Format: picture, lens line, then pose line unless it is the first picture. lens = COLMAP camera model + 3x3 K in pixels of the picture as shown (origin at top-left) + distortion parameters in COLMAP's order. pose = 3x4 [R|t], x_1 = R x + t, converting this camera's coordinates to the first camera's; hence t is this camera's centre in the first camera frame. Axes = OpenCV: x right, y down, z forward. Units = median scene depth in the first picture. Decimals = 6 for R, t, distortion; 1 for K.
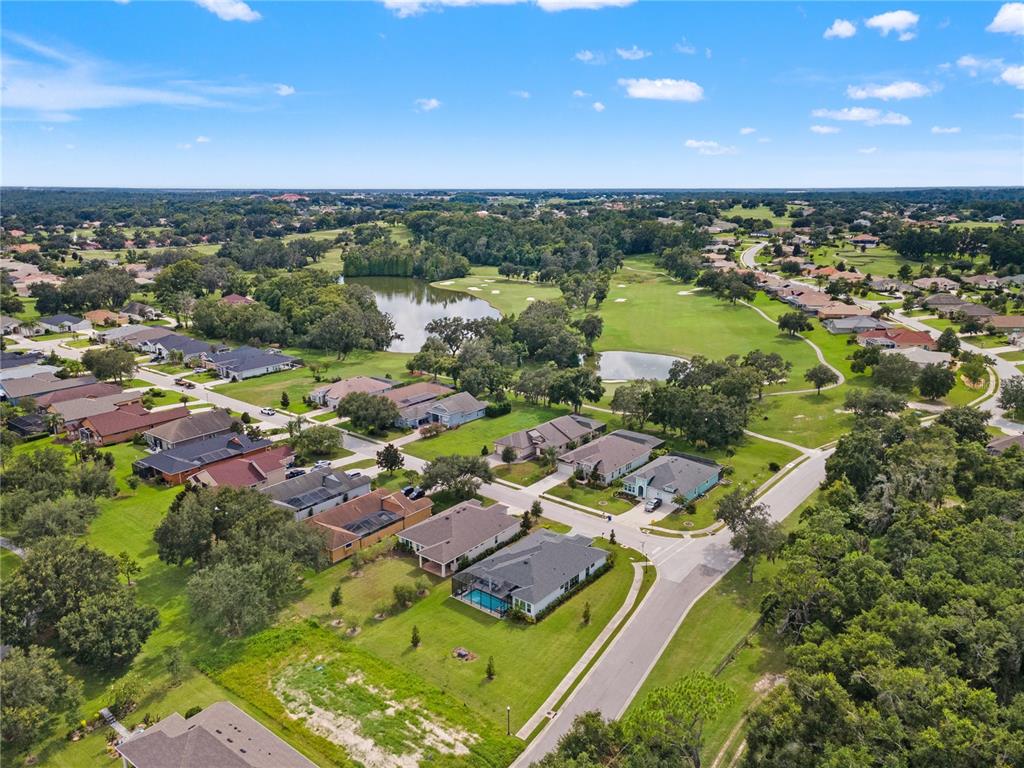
lens RADIAL K [[756.9, 0, 497.0], [0, 756.9, 380.6], [0, 0, 1]] dist [0.033622, -0.001626]
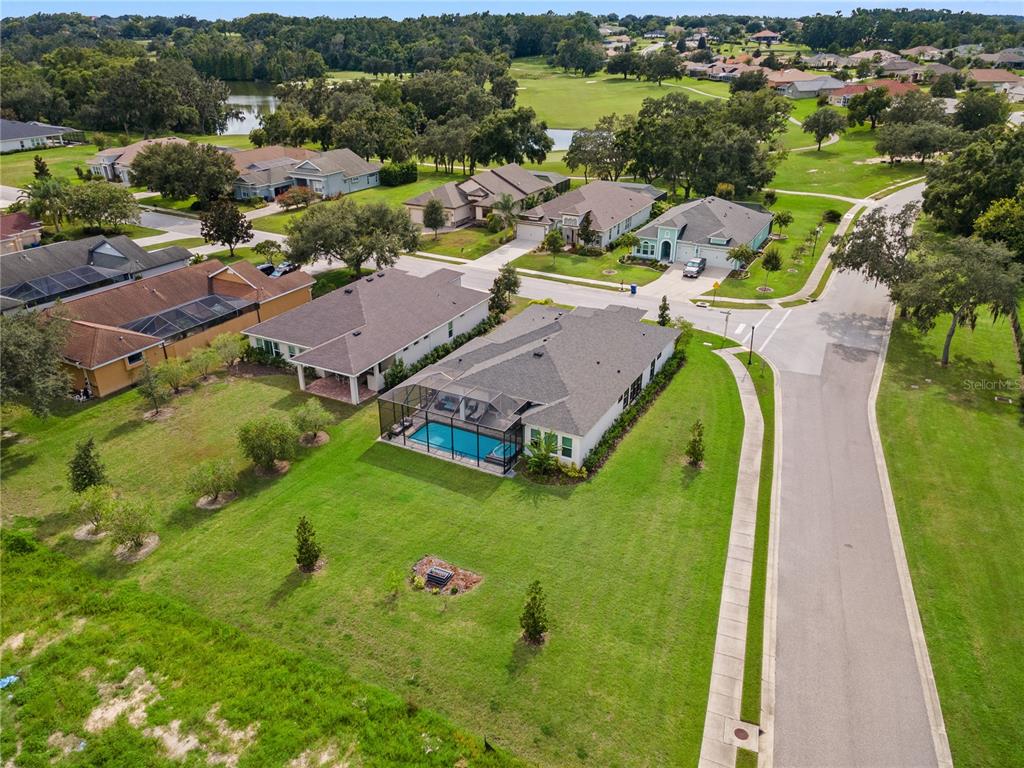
lens RADIAL K [[745.7, 0, 504.1], [0, 745.7, 387.9], [0, 0, 1]] dist [0.030741, 0.031946]
pose [[0.982221, -0.081793, 0.168974, -0.047463], [0.047820, 0.979414, 0.196118, 0.135343], [-0.181537, -0.184551, 0.965912, 0.448613]]
